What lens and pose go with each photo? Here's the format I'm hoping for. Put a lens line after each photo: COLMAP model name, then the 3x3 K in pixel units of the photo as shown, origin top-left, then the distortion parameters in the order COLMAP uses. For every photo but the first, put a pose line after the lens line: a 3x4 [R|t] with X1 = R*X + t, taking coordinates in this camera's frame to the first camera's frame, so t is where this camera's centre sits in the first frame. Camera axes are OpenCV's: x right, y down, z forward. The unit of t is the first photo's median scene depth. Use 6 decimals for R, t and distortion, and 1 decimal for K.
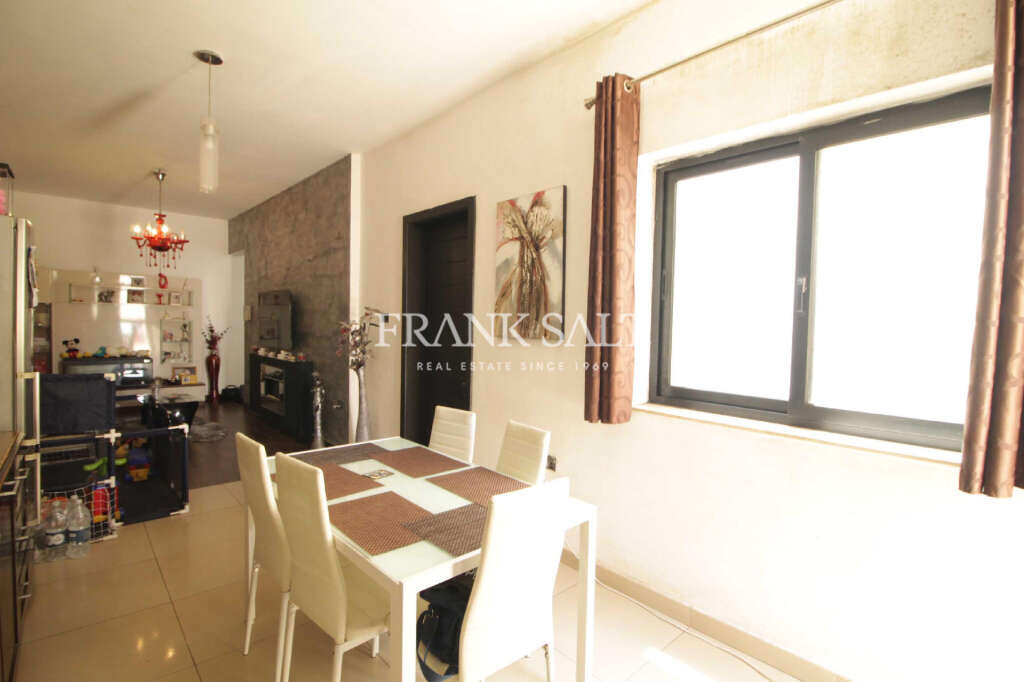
lens RADIAL K [[485.0, 0, 512.8], [0, 485.0, 344.4], [0, 0, 1]] dist [-0.000098, -0.012713]
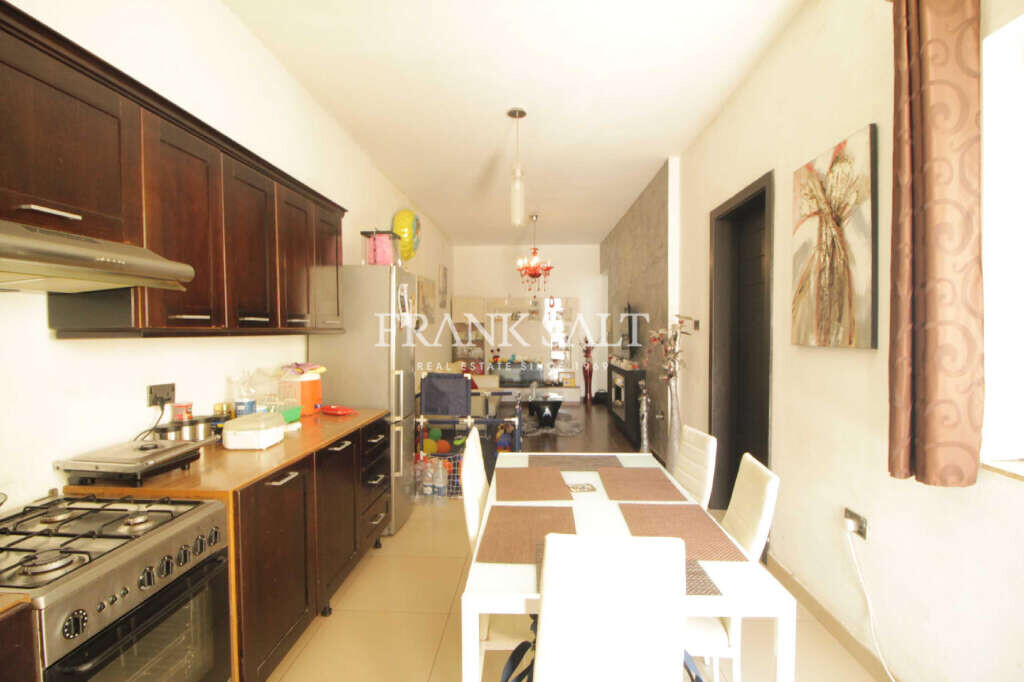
lens RADIAL K [[485.0, 0, 512.8], [0, 485.0, 344.4], [0, 0, 1]] dist [-0.000098, -0.012713]
pose [[0.701438, -0.005558, -0.712709, 0.214167], [-0.009557, 0.999806, -0.017203, 0.001084], [0.712666, 0.018878, 0.701249, 0.151554]]
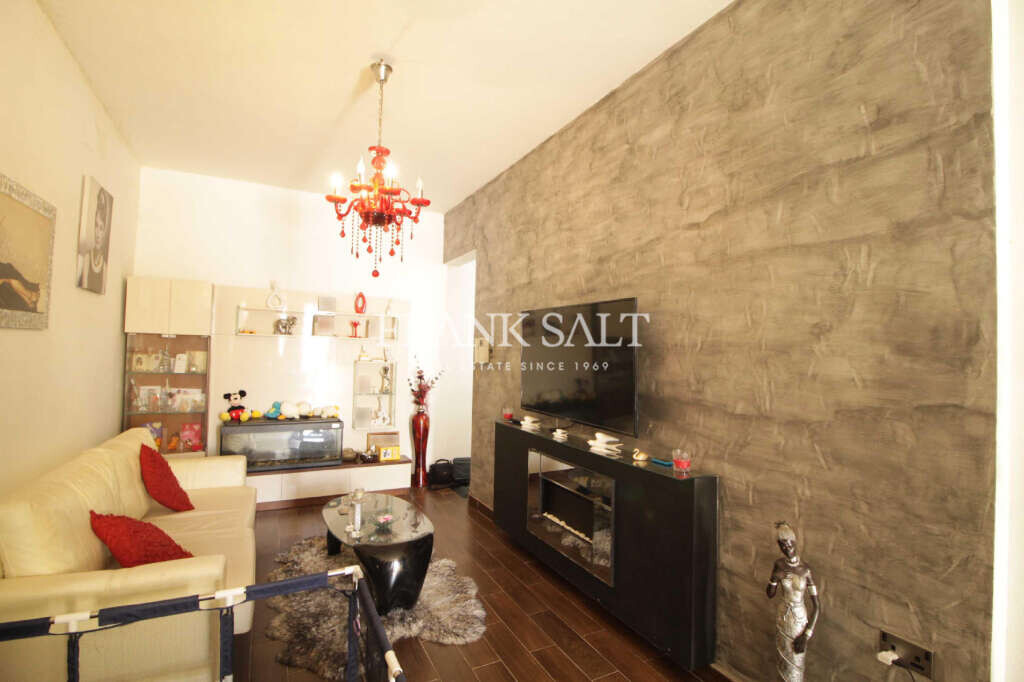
lens RADIAL K [[485.0, 0, 512.8], [0, 485.0, 344.4], [0, 0, 1]] dist [-0.000098, -0.012713]
pose [[0.961949, -0.006186, -0.273159, -0.828122], [-0.012980, 0.997580, -0.068299, -0.074464], [0.272920, 0.069246, 0.959541, 1.026854]]
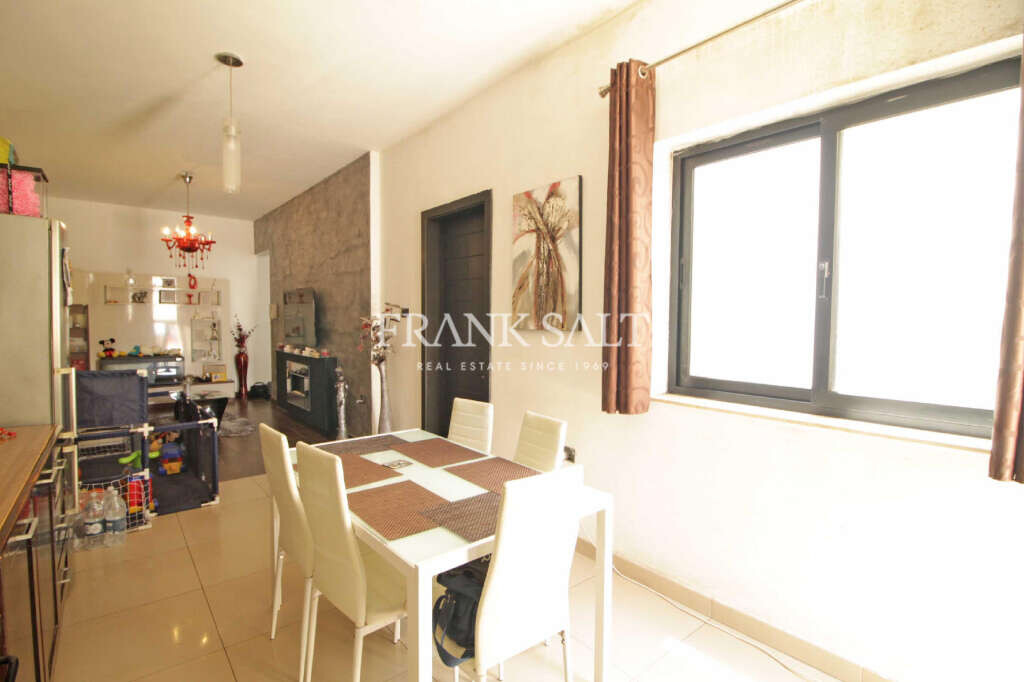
lens RADIAL K [[485.0, 0, 512.8], [0, 485.0, 344.4], [0, 0, 1]] dist [-0.000098, -0.012713]
pose [[0.998872, -0.012292, -0.045866, 0.009505], [0.012665, 0.999889, 0.007866, 0.008081], [0.045764, -0.008438, 0.998917, -0.001523]]
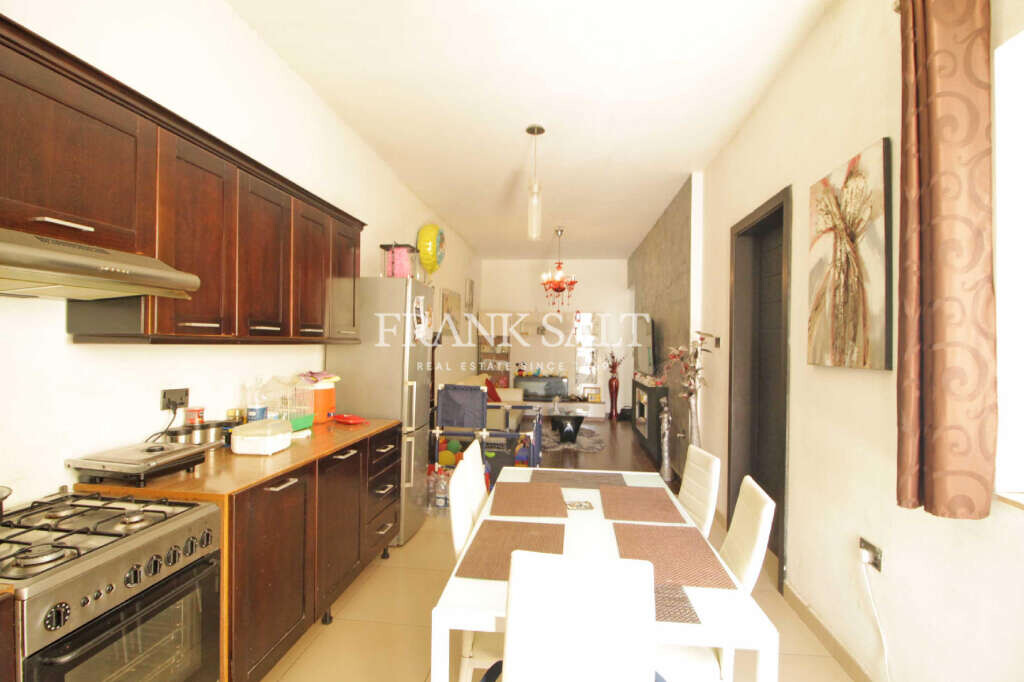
lens RADIAL K [[484.9, 0, 516.0], [0, 484.9, 343.0], [0, 0, 1]] dist [-0.001293, -0.012560]
pose [[0.657002, -0.014820, -0.753743, 0.244345], [-0.031686, 0.998380, -0.047250, 0.000550], [0.753223, 0.054926, 0.655469, 0.185039]]
